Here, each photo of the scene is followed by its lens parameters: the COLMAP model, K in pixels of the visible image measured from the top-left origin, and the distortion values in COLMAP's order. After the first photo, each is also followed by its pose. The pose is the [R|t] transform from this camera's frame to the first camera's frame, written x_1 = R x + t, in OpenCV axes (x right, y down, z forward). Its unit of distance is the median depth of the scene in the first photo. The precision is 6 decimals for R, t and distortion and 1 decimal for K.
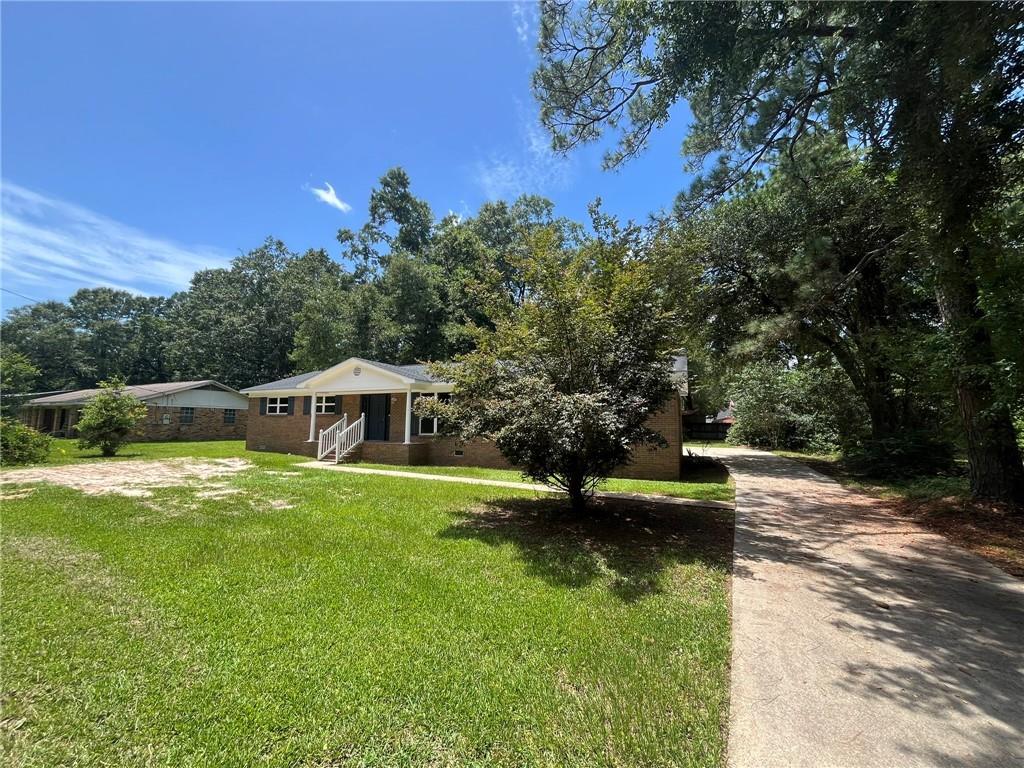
lens RADIAL K [[419.2, 0, 537.4], [0, 419.2, 379.0], [0, 0, 1]] dist [-0.000320, -0.000520]
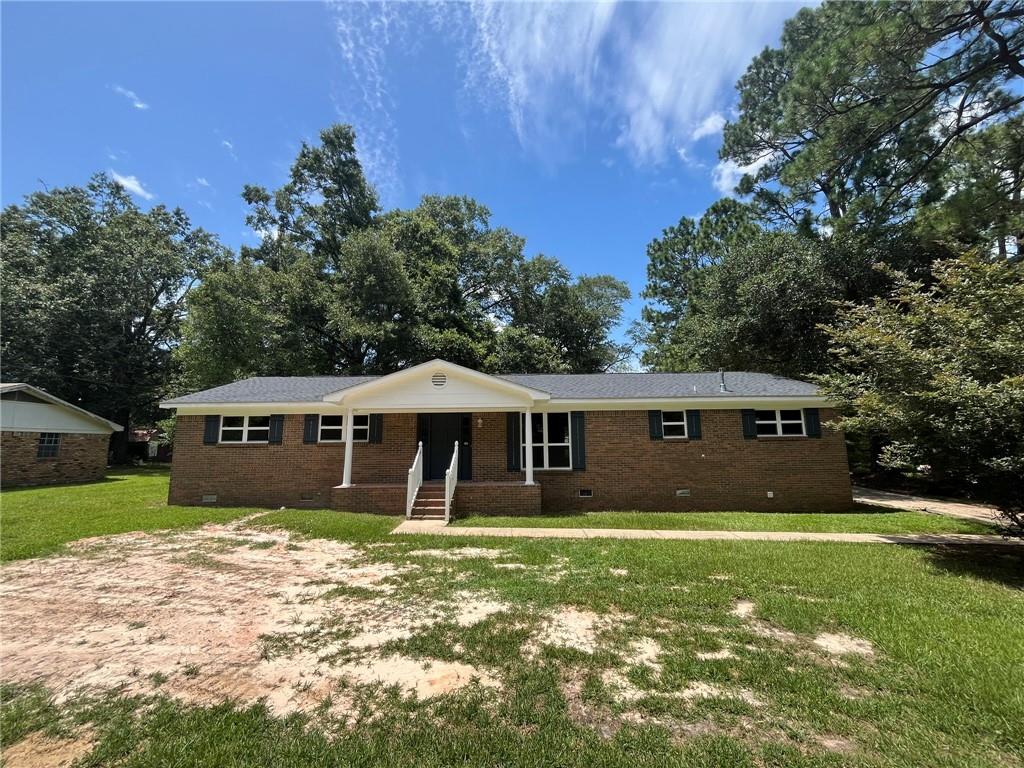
lens RADIAL K [[419.2, 0, 511.3], [0, 419.2, 383.0], [0, 0, 1]] dist [-0.000320, -0.000520]
pose [[0.923648, 0.050119, 0.379950, -0.494510], [-0.028469, 0.997646, -0.062393, 0.023511], [-0.382182, 0.046812, 0.922901, 0.284575]]
